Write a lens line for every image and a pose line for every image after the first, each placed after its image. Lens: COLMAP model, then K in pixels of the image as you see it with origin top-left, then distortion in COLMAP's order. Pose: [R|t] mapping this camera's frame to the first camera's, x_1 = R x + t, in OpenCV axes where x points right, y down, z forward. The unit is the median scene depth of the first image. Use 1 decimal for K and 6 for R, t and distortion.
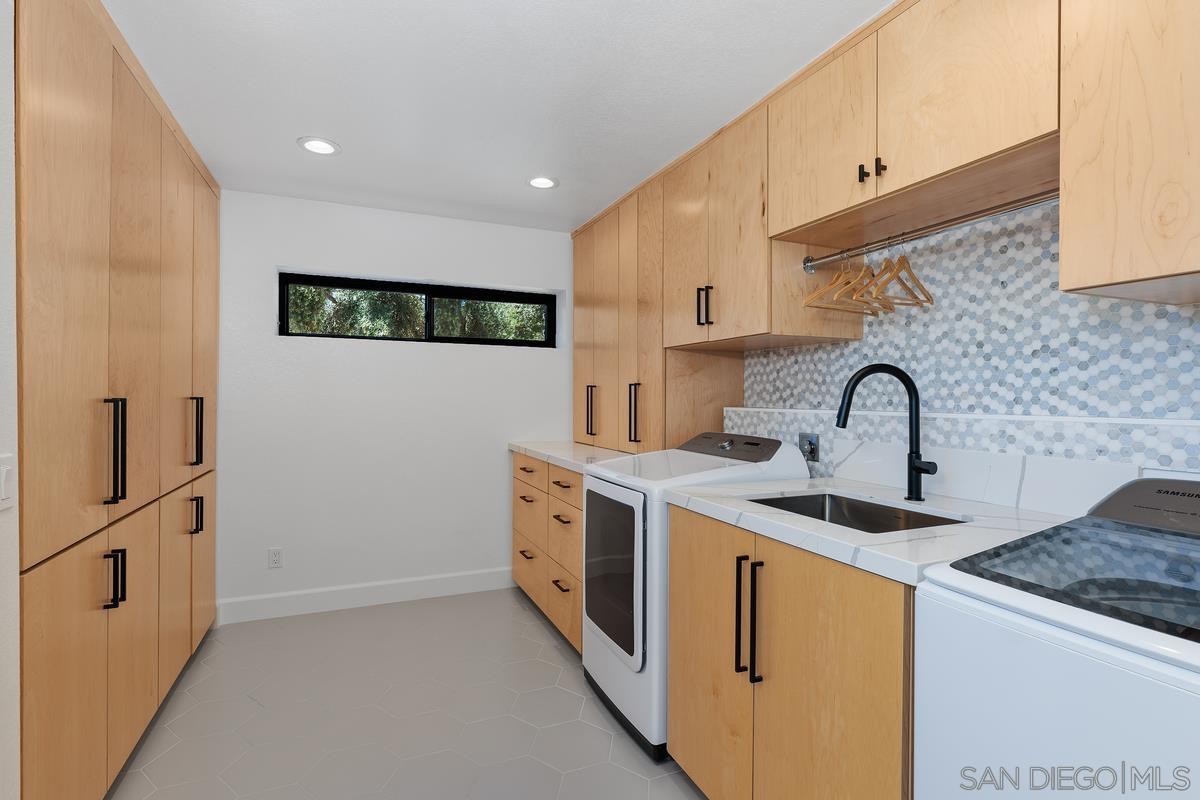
lens RADIAL K [[598.2, 0, 600.4], [0, 598.2, 399.5], [0, 0, 1]] dist [-0.002781, -0.000368]
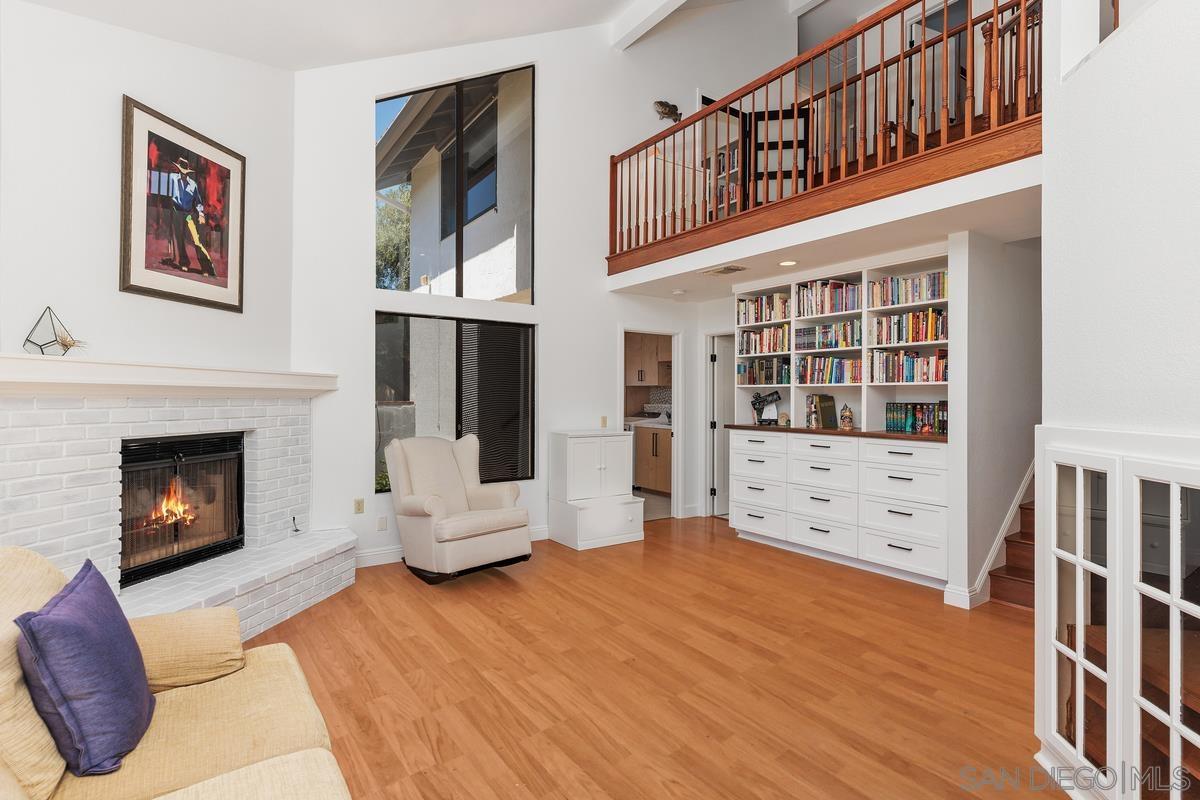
lens RADIAL K [[598.2, 0, 601.0], [0, 598.2, 398.0], [0, 0, 1]] dist [-0.002781, -0.000368]
pose [[0.981581, 0.000130, 0.191047, -0.780964], [-0.000097, 1.000000, -0.000187, -0.025237], [-0.191047, 0.000165, 0.981581, -2.595892]]
